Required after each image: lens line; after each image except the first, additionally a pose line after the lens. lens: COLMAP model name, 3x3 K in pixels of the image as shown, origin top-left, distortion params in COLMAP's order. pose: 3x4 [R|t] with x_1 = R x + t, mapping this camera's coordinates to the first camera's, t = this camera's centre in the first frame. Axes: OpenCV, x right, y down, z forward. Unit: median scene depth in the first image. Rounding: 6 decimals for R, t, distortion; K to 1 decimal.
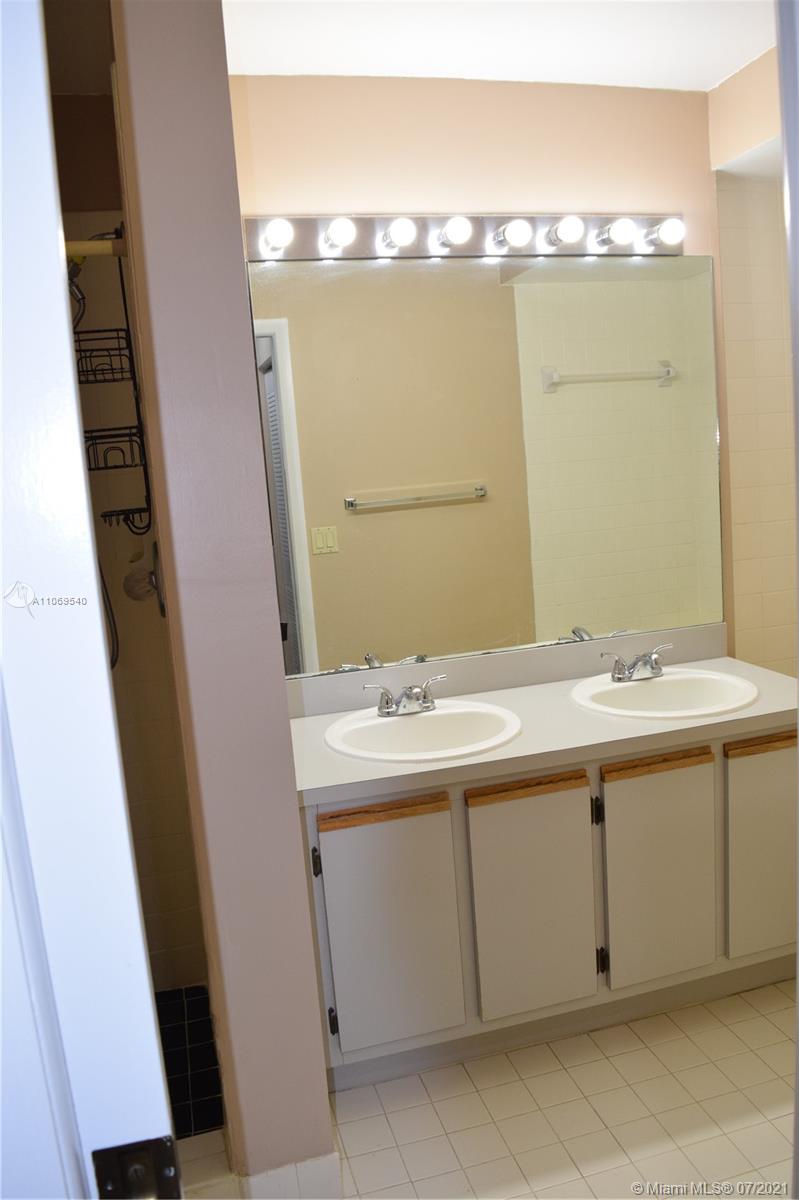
lens RADIAL K [[940.4, 0, 399.5], [0, 940.4, 600.0], [0, 0, 1]] dist [-0.093050, 0.016888]
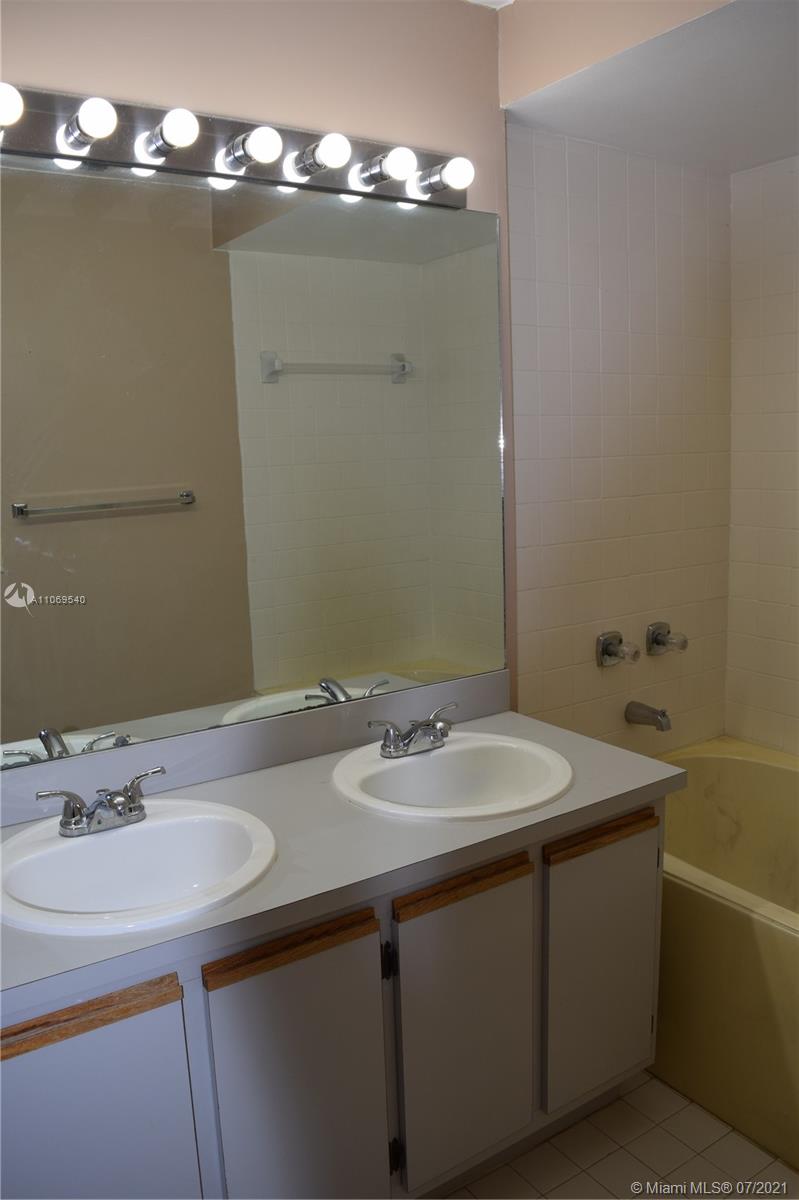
lens RADIAL K [[940.4, 0, 399.5], [0, 940.4, 600.0], [0, 0, 1]] dist [-0.093050, 0.016888]
pose [[0.946372, -0.008352, 0.322970, -0.004938], [0.008936, 0.999960, -0.000325, -0.041651], [-0.322954, 0.003194, 0.946409, 0.281866]]
